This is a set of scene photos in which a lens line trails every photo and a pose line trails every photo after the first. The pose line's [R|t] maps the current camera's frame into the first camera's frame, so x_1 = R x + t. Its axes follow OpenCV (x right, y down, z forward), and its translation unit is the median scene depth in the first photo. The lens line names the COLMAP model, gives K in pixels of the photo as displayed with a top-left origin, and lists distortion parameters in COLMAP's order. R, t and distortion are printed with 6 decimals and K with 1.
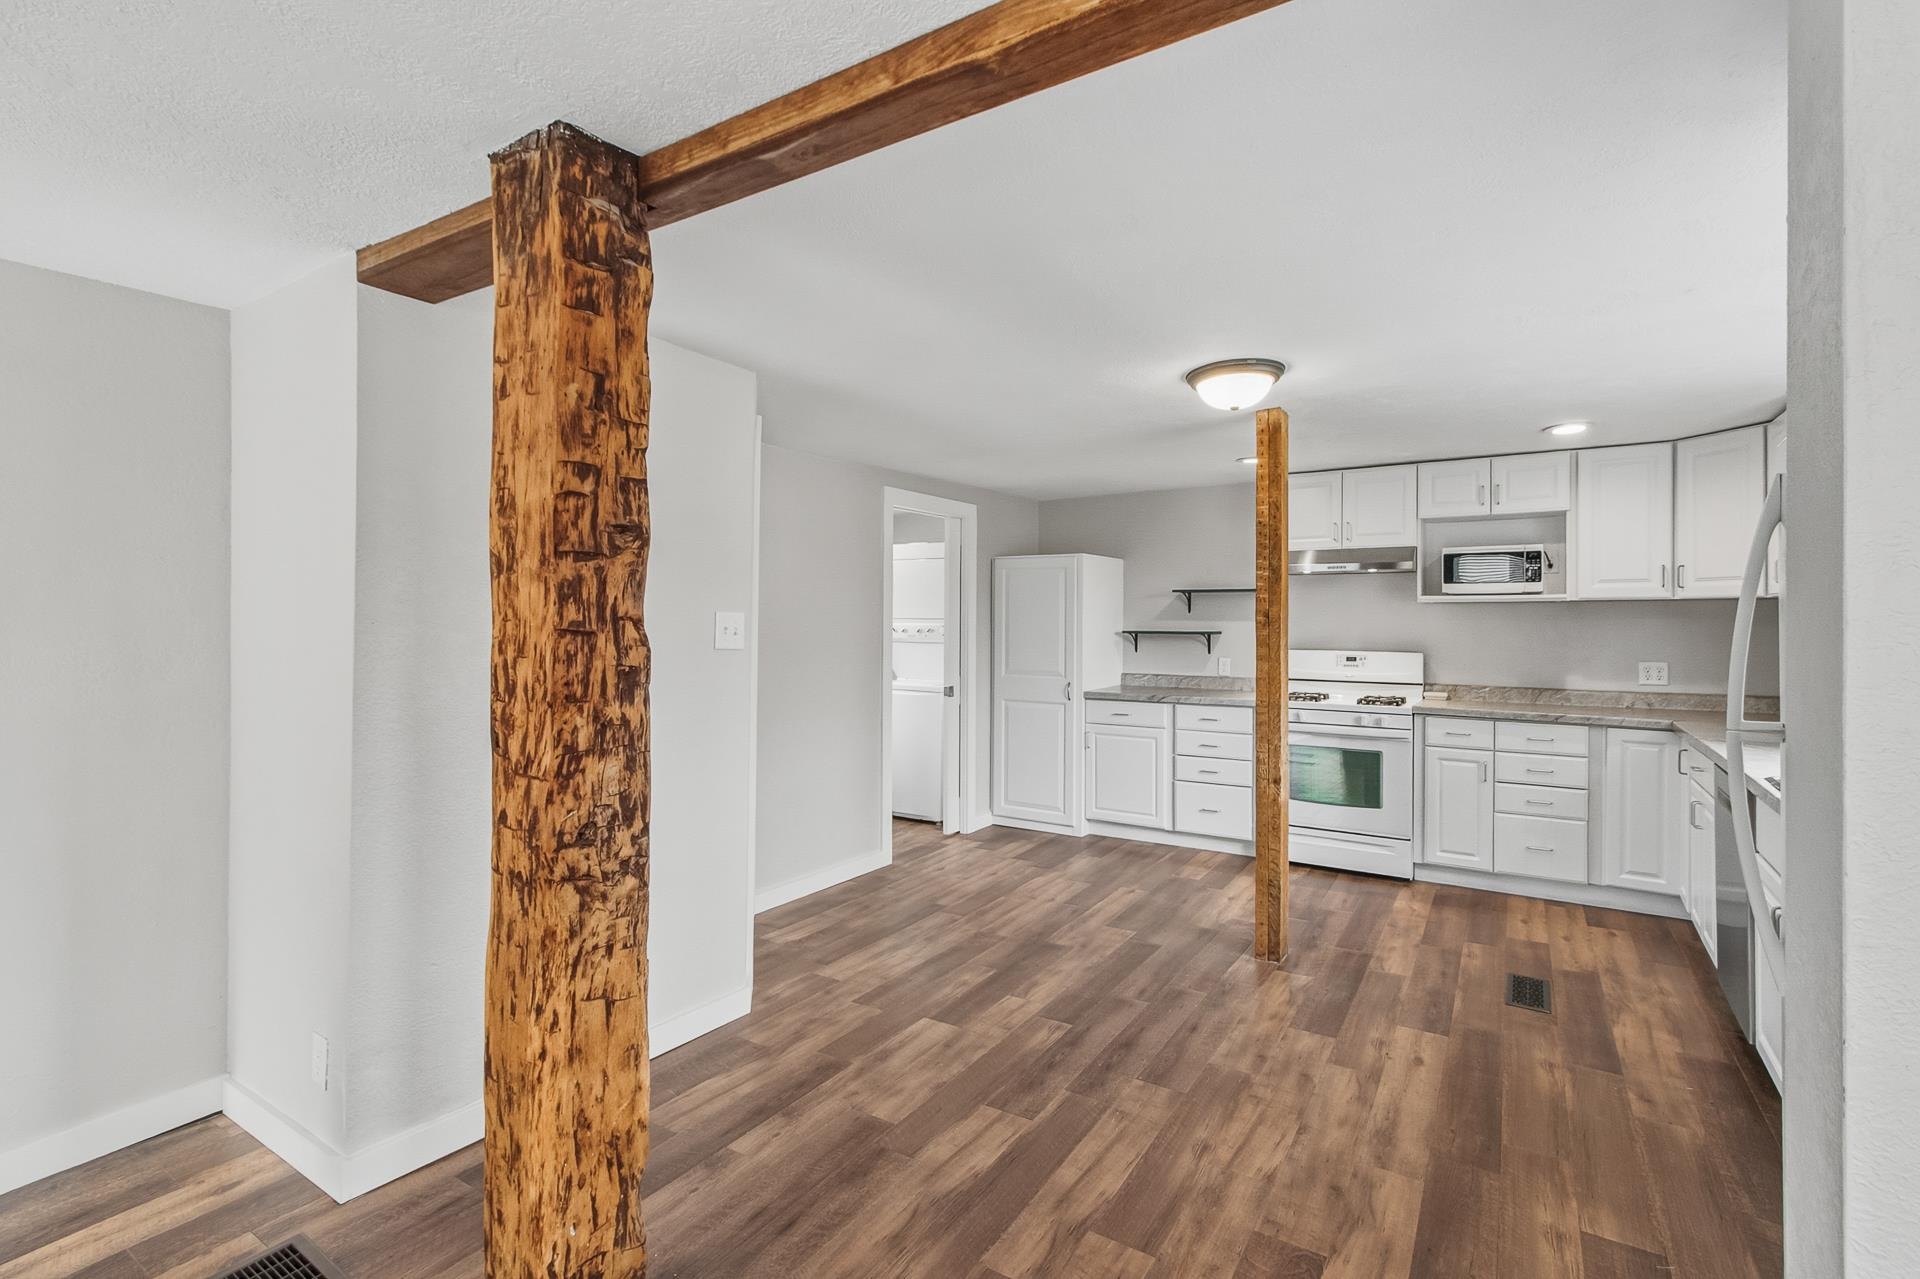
lens RADIAL K [[897.3, 0, 912.8], [0, 897.3, 618.7], [0, 0, 1]] dist [0.009821, -0.001739]
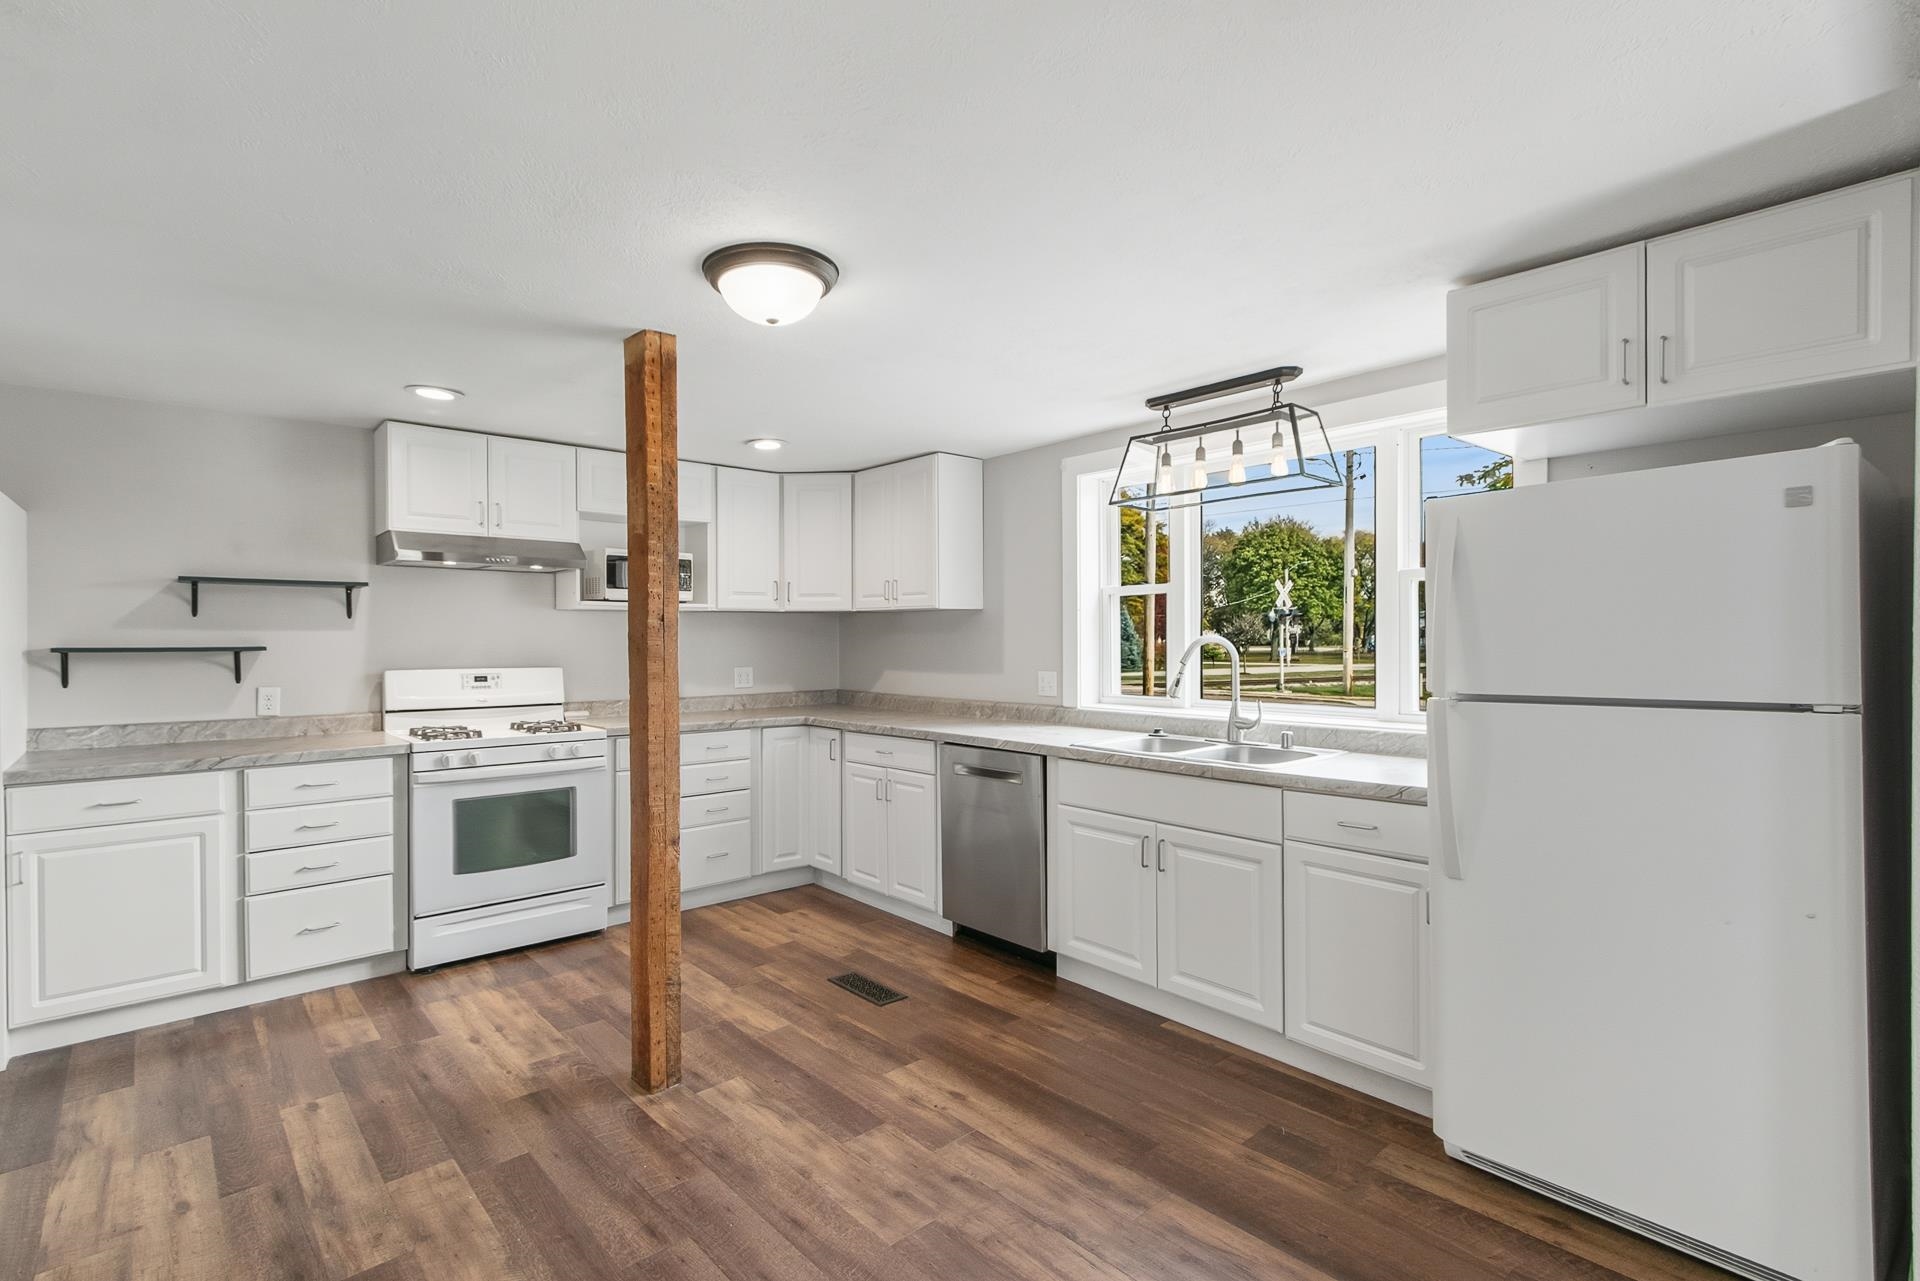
lens RADIAL K [[897.3, 0, 971.7], [0, 897.3, 648.3], [0, 0, 1]] dist [0.009821, -0.001739]
pose [[0.237563, -0.013806, 0.971274, -0.231623], [0.001359, 0.999903, 0.013880, 0.010621], [-0.971371, -0.001977, 0.237559, 0.532851]]
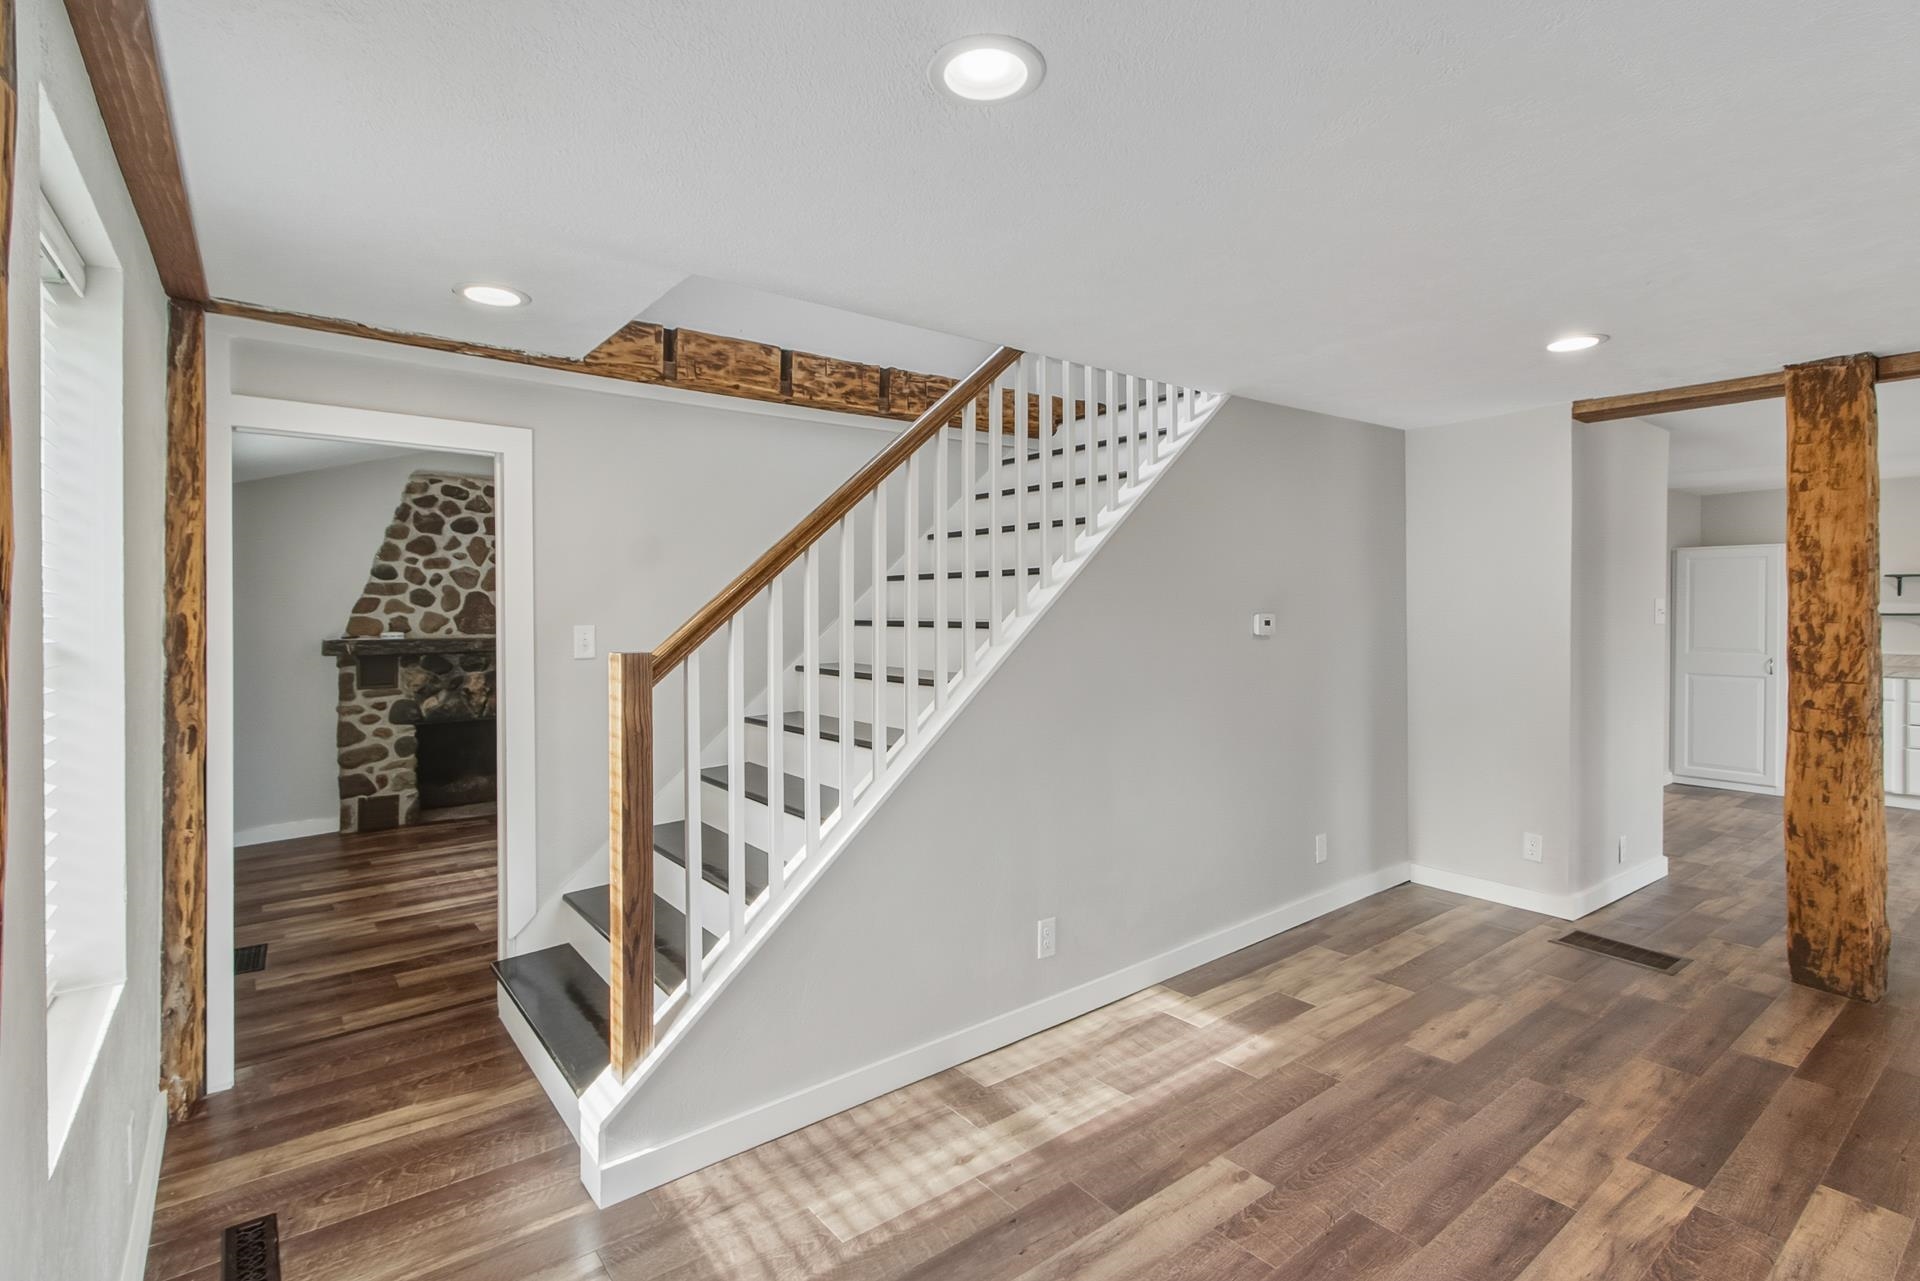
lens RADIAL K [[897.3, 0, 933.8], [0, 897.3, 622.1], [0, 0, 1]] dist [0.009821, -0.001739]
pose [[0.940838, -0.000444, -0.338856, -0.632870], [0.004058, 0.999942, 0.009957, 0.005498], [0.338832, -0.010743, 0.940785, -0.603537]]
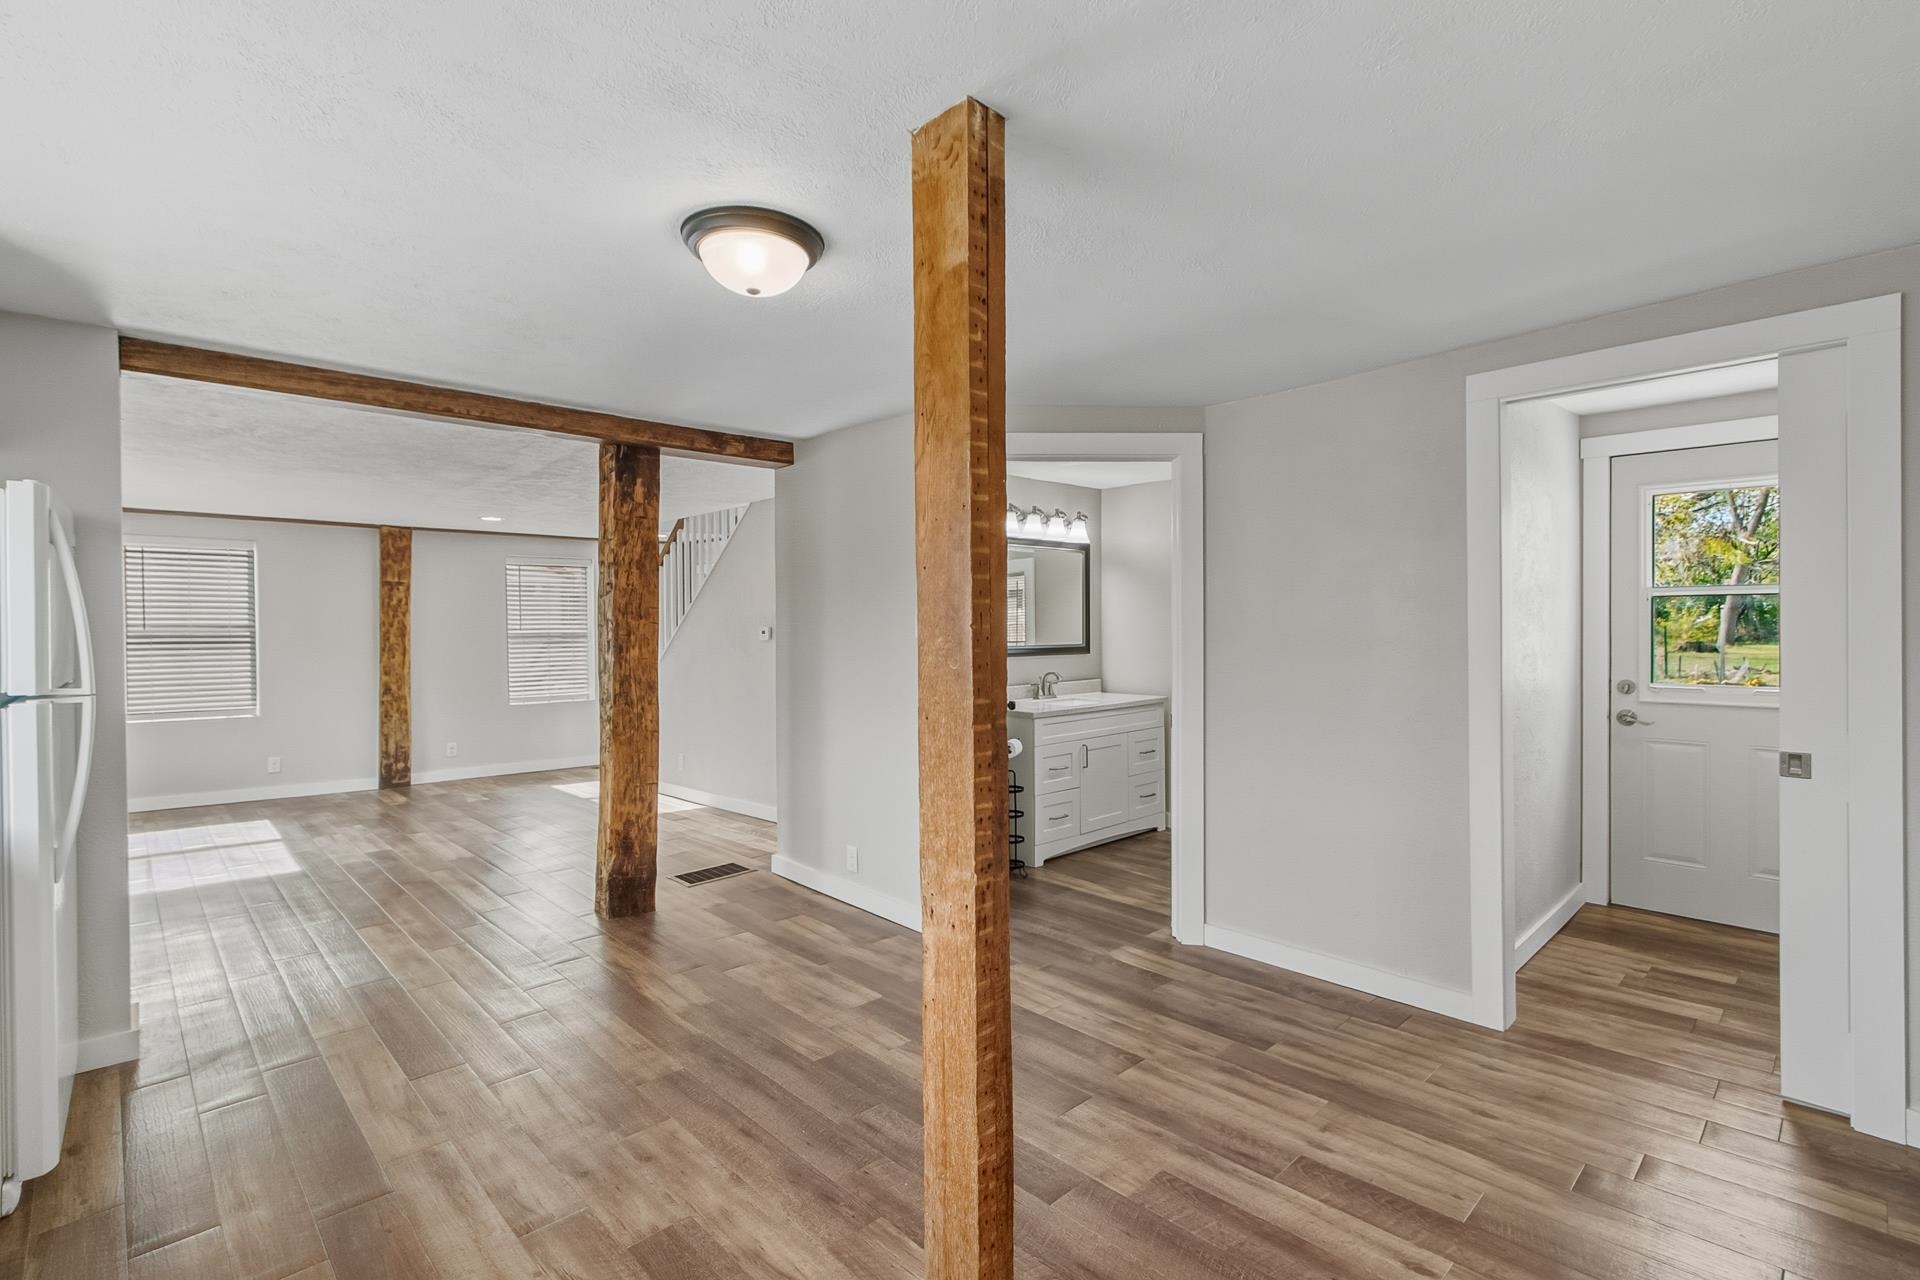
lens RADIAL K [[897.3, 0, 981.3], [0, 897.3, 633.0], [0, 0, 1]] dist [0.009821, -0.001739]
pose [[-0.200509, 0.008478, -0.979655, 0.774838], [0.013956, 0.999886, 0.005796, 0.014297], [0.979592, -0.012510, -0.200605, 1.020012]]
